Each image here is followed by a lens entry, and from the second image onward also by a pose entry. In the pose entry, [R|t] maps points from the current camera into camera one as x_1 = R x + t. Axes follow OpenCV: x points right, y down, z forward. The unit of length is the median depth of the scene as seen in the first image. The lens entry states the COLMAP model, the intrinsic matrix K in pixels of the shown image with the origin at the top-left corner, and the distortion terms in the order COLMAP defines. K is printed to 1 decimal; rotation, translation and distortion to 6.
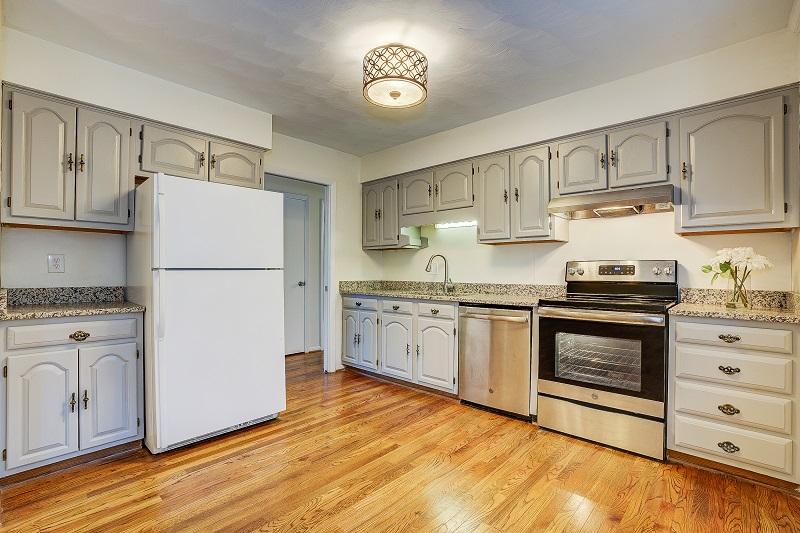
lens RADIAL K [[372.4, 0, 398.6], [0, 372.4, 269.7], [0, 0, 1]] dist [-0.064180, 0.021323]
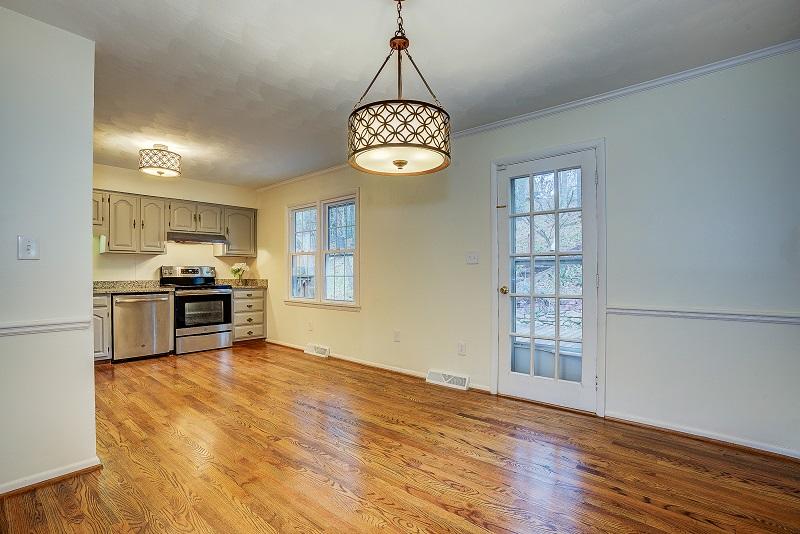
lens RADIAL K [[372.4, 0, 401.9], [0, 372.4, 272.9], [0, 0, 1]] dist [-0.064180, 0.021323]
pose [[-0.039587, -0.005189, 0.999203, -1.512582], [-0.003564, 0.999981, 0.005051, -0.004711], [-0.999210, -0.003361, -0.039605, -0.078203]]
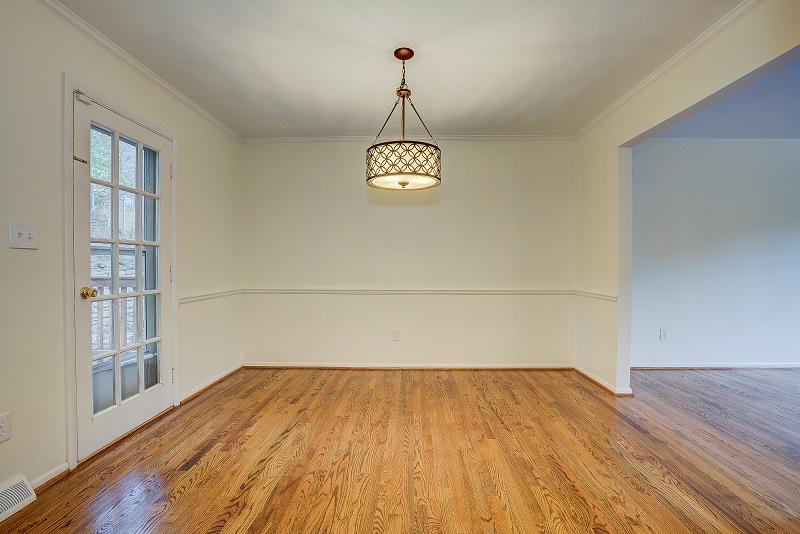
lens RADIAL K [[372.4, 0, 411.9], [0, 372.4, 262.4], [0, 0, 1]] dist [-0.064180, 0.021323]
pose [[-0.738376, -0.008692, -0.674333, -0.274761], [-0.001061, 0.999931, -0.011726, 0.001403], [0.674389, -0.007943, -0.738334, 0.571000]]
